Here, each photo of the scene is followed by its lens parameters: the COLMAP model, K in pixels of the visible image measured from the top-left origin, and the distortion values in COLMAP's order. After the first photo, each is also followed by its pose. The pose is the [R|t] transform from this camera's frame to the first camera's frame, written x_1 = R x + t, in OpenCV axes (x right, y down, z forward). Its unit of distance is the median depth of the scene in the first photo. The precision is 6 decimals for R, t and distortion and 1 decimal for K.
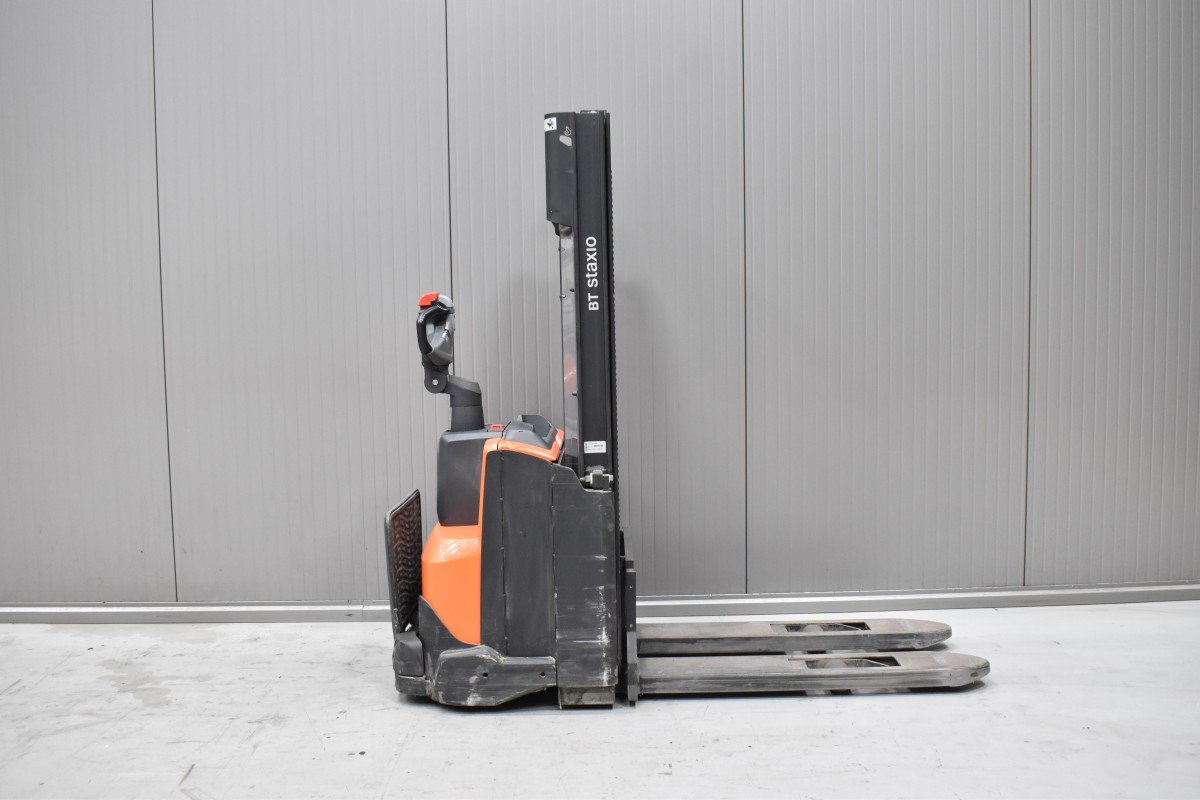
lens RADIAL K [[1072.3, 0, 599.3], [0, 1072.3, 395.6], [0, 0, 1]] dist [-0.089179, 0.000863]
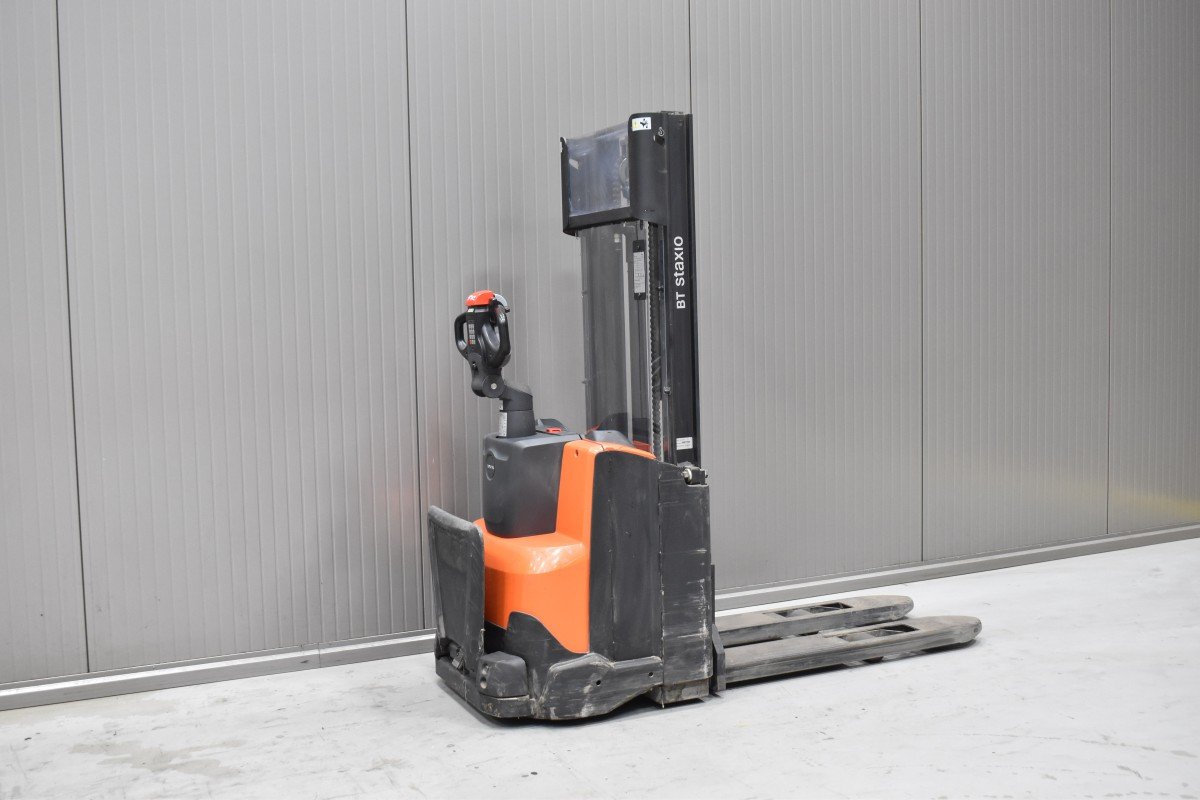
lens RADIAL K [[1280.9, 0, 600.3], [0, 1280.9, 400.3], [0, 0, 1]] dist [-0.071458, 0.000000]
pose [[0.905940, -0.036445, 0.421835, -0.569778], [0.041817, 0.999119, -0.003487, 0.007855], [-0.421337, 0.020799, 0.906666, -0.063955]]
